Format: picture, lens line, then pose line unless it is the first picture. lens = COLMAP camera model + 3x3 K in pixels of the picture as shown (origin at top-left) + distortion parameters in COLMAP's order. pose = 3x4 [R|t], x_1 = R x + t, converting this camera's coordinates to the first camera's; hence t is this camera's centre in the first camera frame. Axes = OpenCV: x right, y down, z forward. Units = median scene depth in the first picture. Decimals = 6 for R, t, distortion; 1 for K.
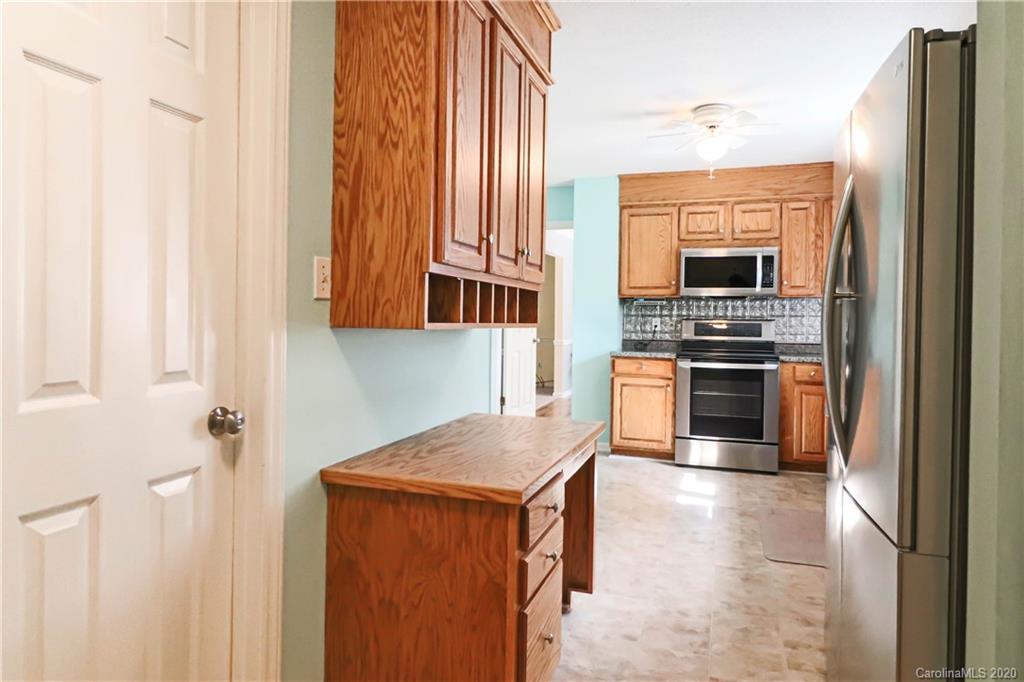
lens RADIAL K [[632.4, 0, 517.1], [0, 632.4, 335.2], [0, 0, 1]] dist [0.008874, 0.000892]
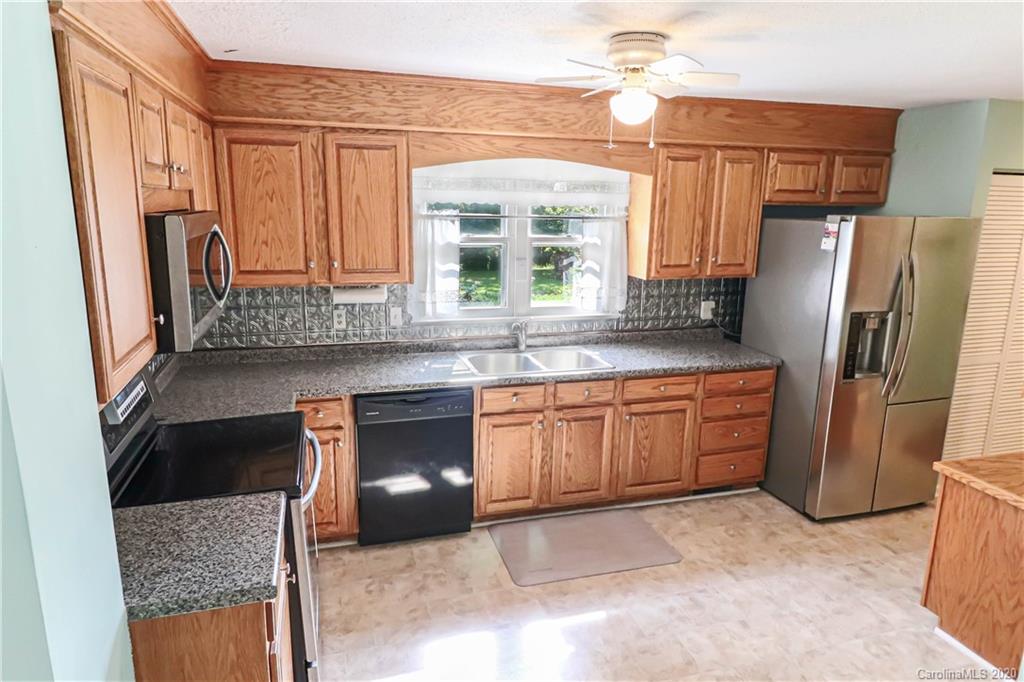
lens RADIAL K [[632.4, 0, 517.1], [0, 632.4, 335.2], [0, 0, 1]] dist [0.008874, 0.000892]
pose [[-0.573647, -0.187466, 0.797362, -0.135265], [0.001658, 0.973190, 0.229997, -0.156789], [-0.819101, 0.133259, -0.557957, 1.074143]]
